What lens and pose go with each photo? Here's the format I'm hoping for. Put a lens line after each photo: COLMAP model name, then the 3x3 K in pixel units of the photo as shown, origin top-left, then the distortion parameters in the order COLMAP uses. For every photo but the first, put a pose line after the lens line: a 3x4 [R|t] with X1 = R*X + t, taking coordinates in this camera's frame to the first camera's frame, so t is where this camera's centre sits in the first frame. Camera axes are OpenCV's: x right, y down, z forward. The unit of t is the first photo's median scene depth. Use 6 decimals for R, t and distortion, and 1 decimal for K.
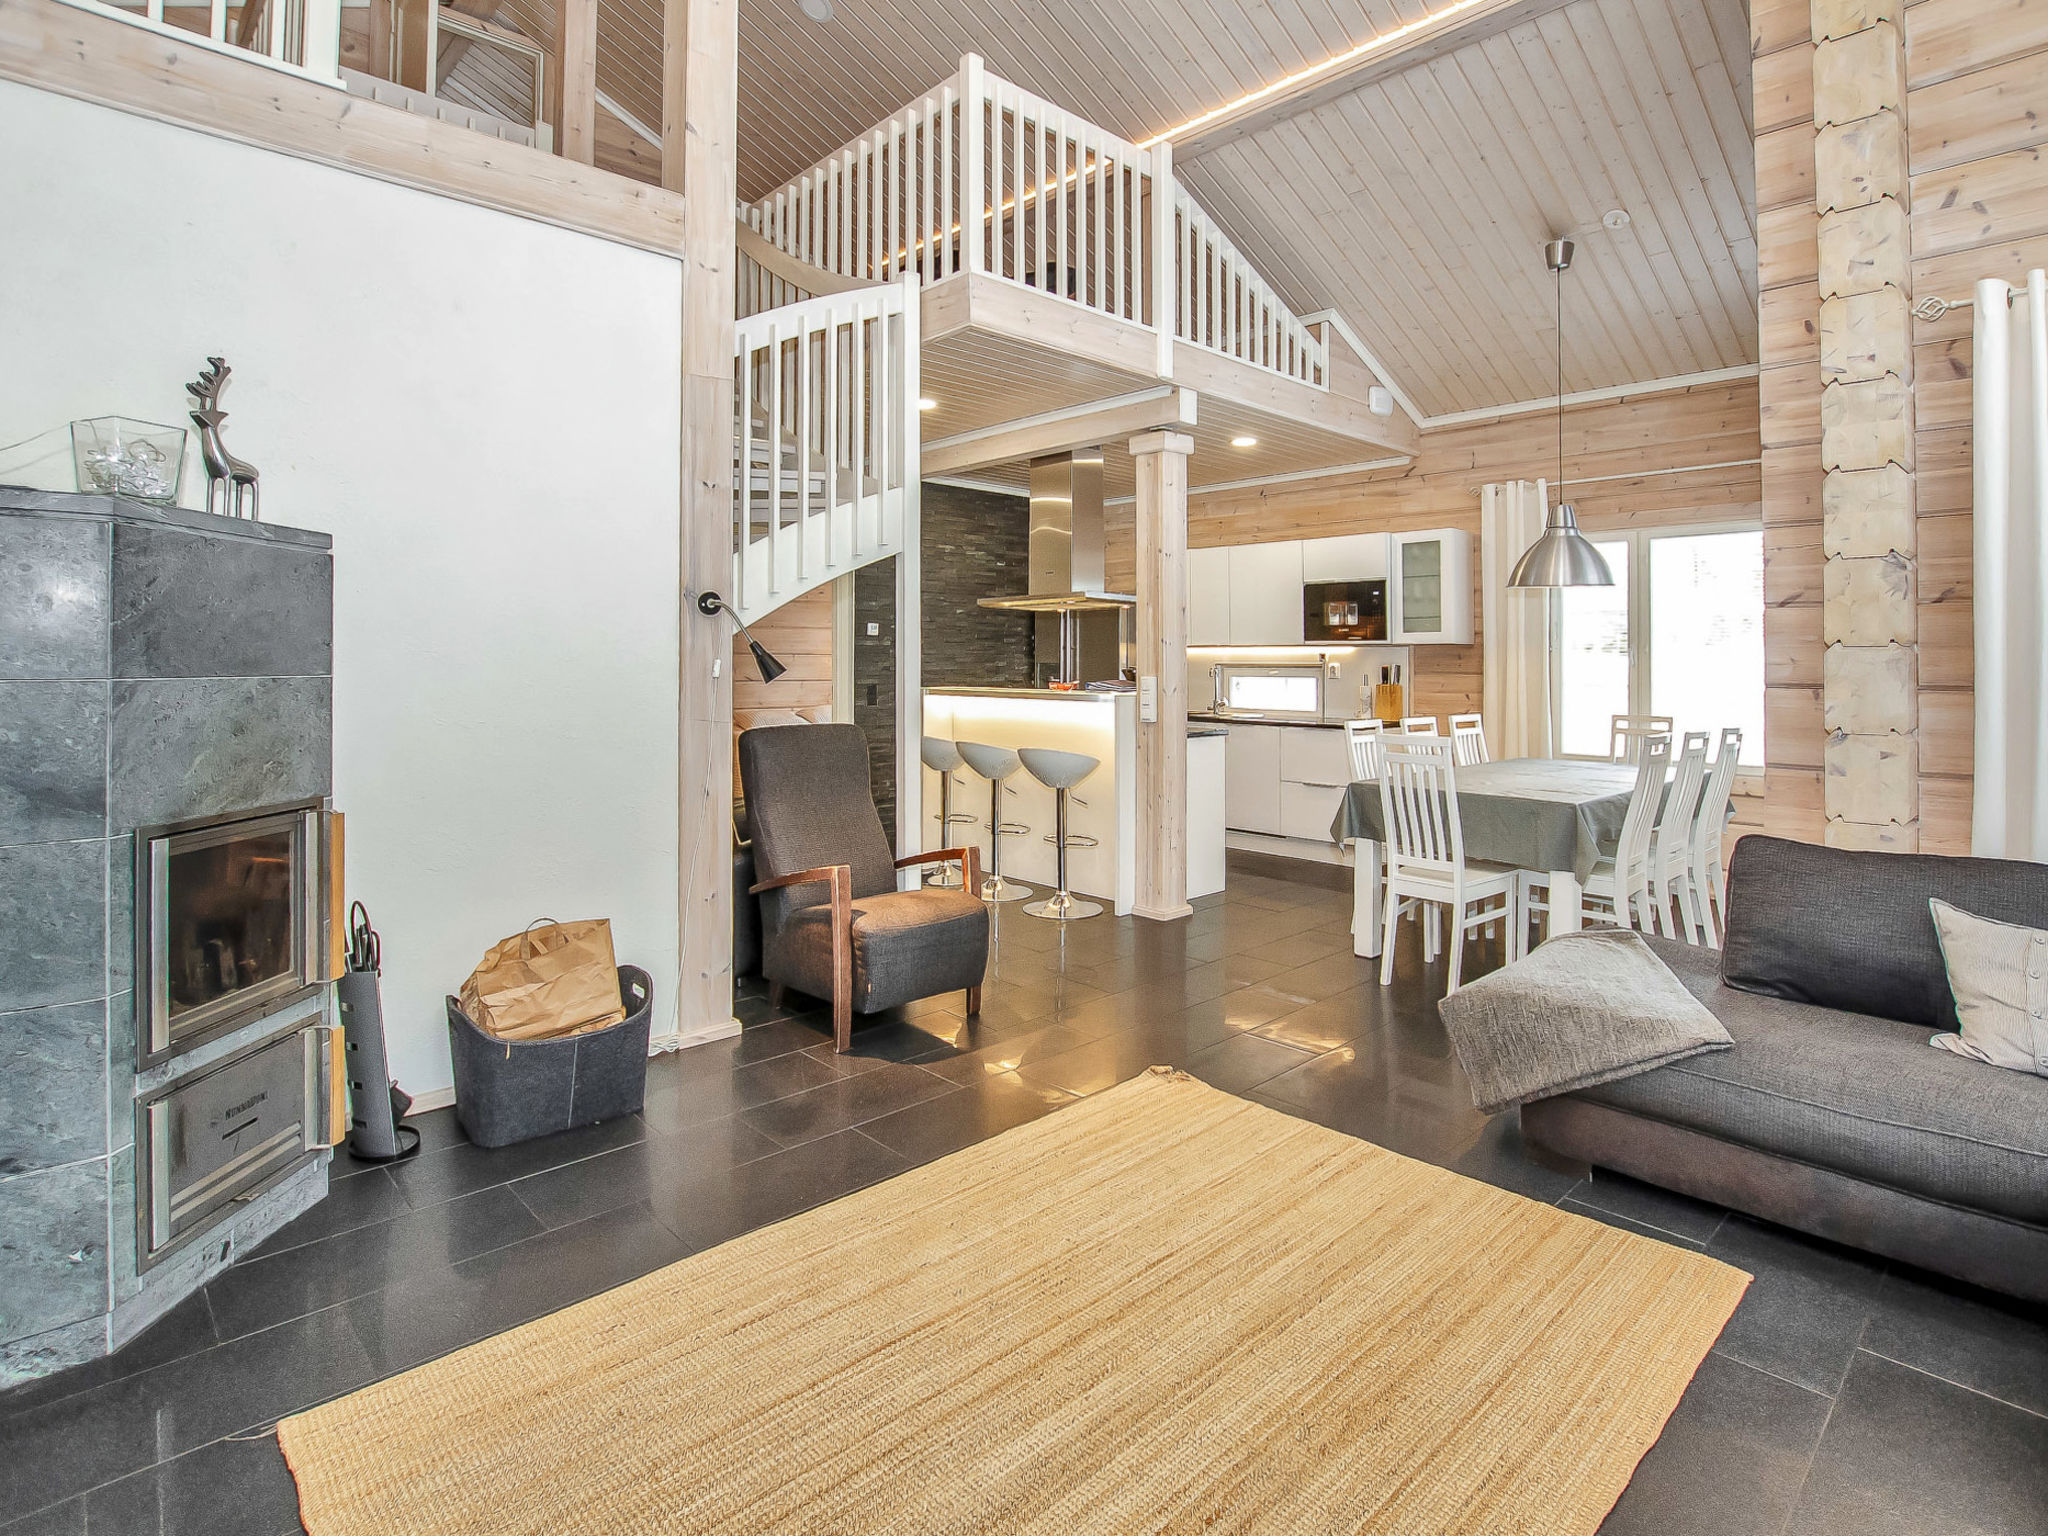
lens RADIAL K [[1061.2, 0, 1023.2], [0, 1061.2, 652.4], [0, 0, 1]] dist [-0.028255, 0.000030]
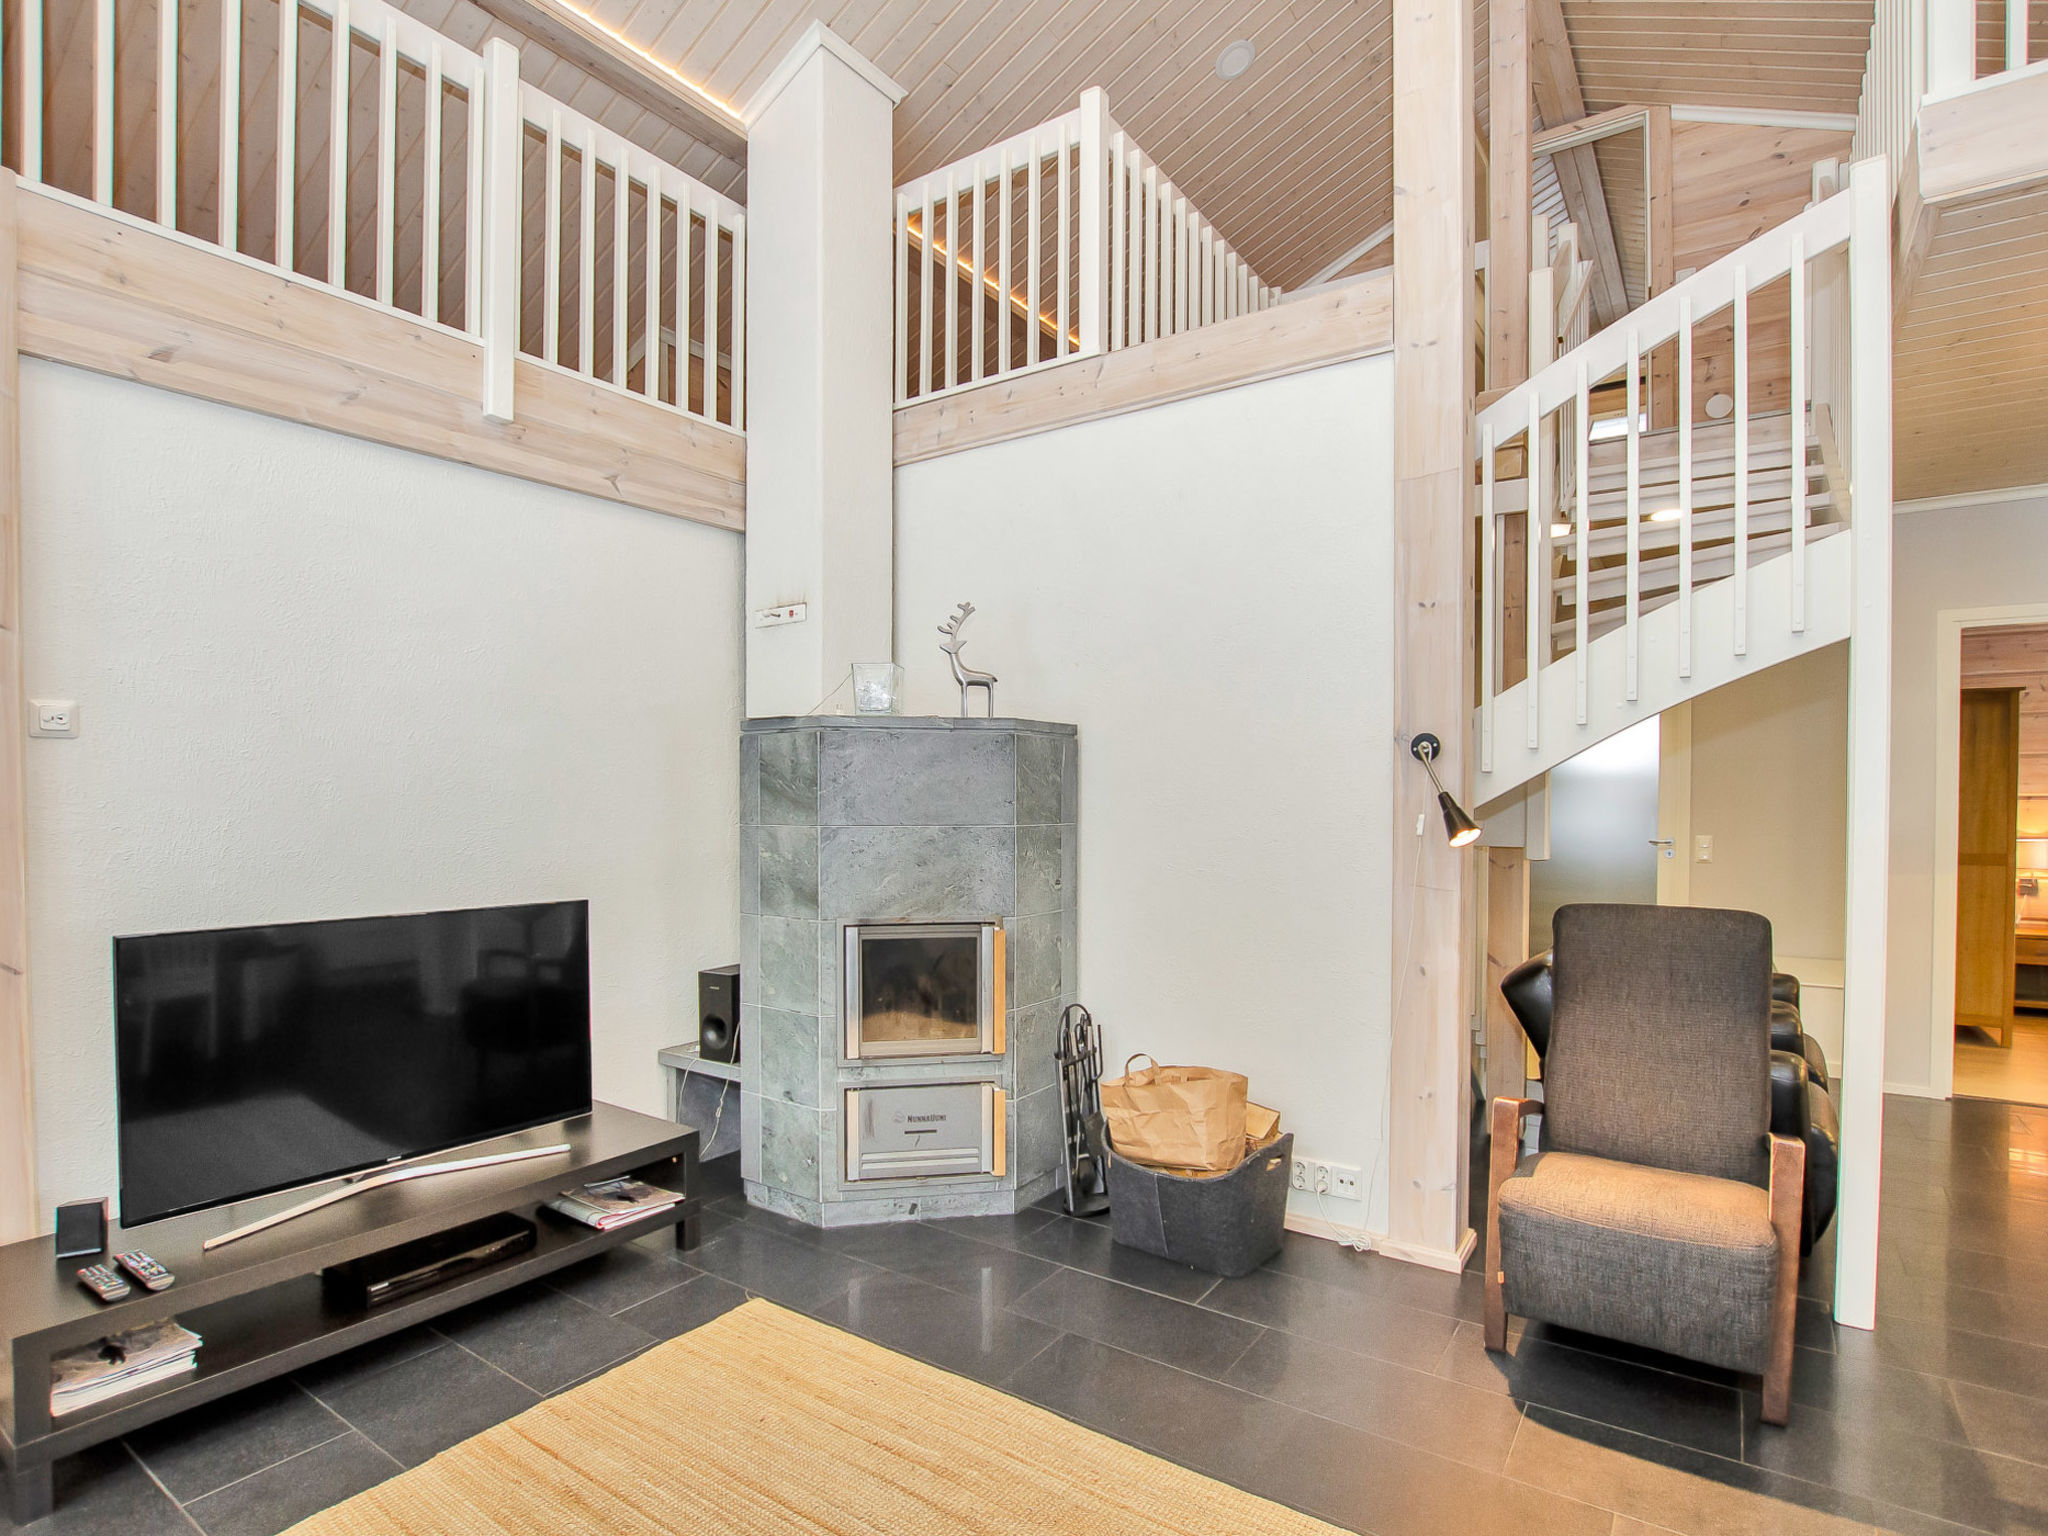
lens RADIAL K [[1022.2, 0, 1035.5], [0, 1022.2, 818.8], [0, 0, 1]] dist [-0.055636, 0.018197]
pose [[0.220247, 0.017332, -0.975290, 0.241351], [0.008038, 0.999776, 0.019582, -0.004562], [0.975411, -0.012152, 0.220058, 0.300470]]
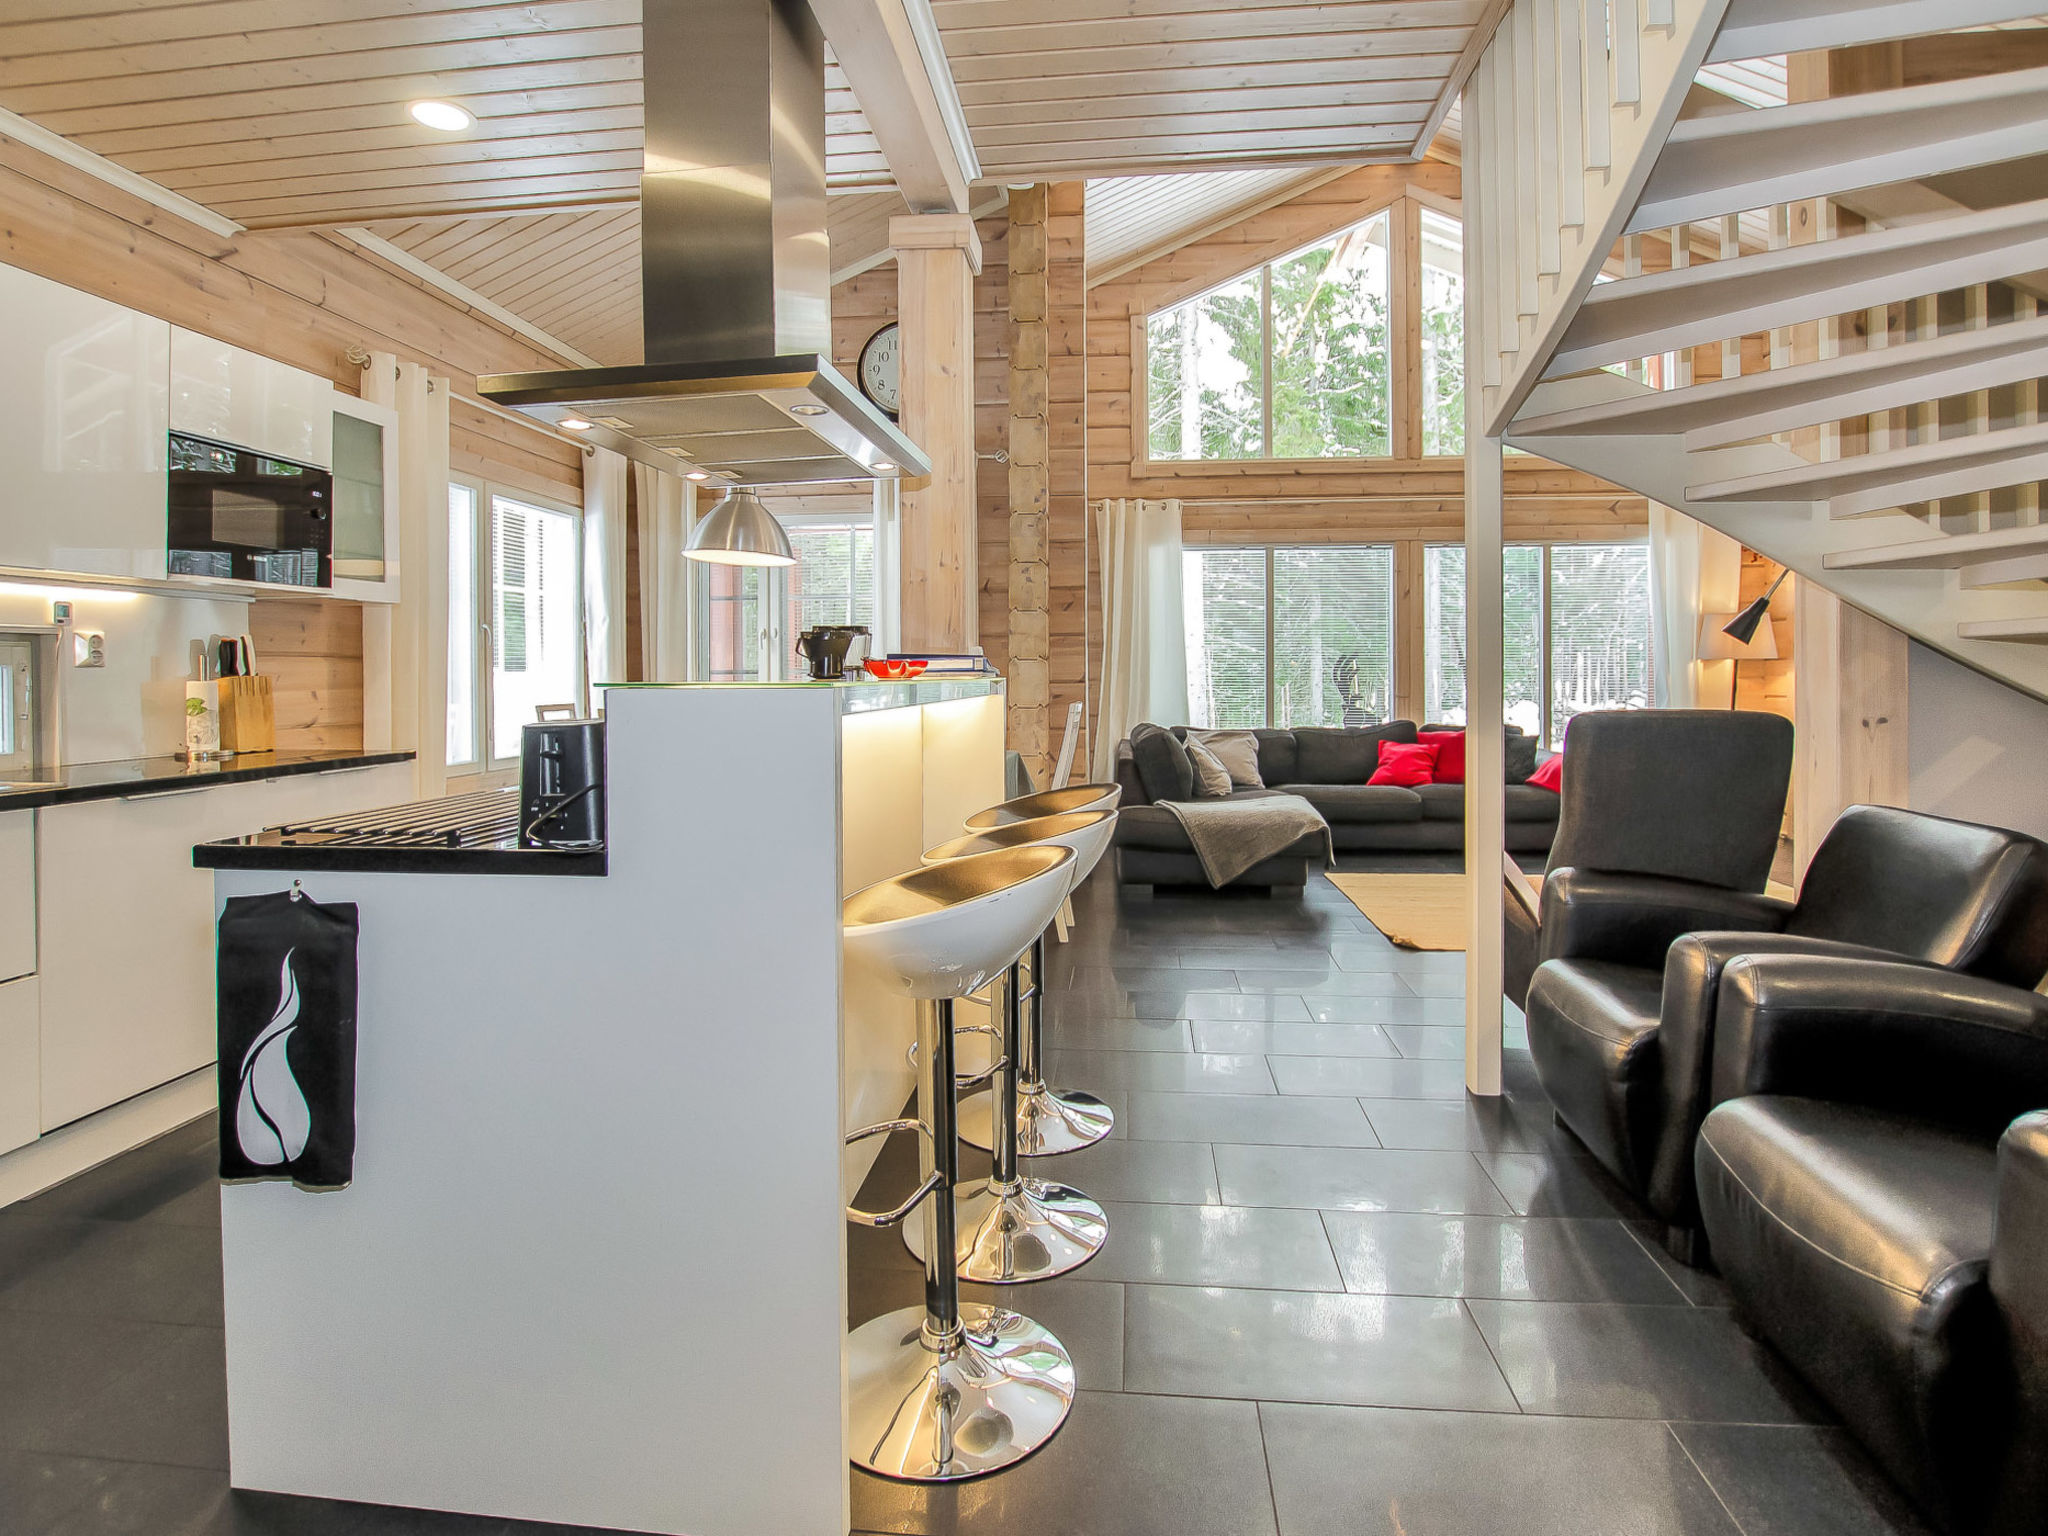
lens RADIAL K [[1054.5, 0, 1020.9], [0, 1054.5, 679.8], [0, 0, 1]] dist [-0.034217, -0.000359]
pose [[-0.650668, -0.005226, 0.759345, -0.283919], [-0.003112, 0.999986, 0.004215, 0.031898], [-0.759356, 0.000380, -0.650675, 1.164524]]
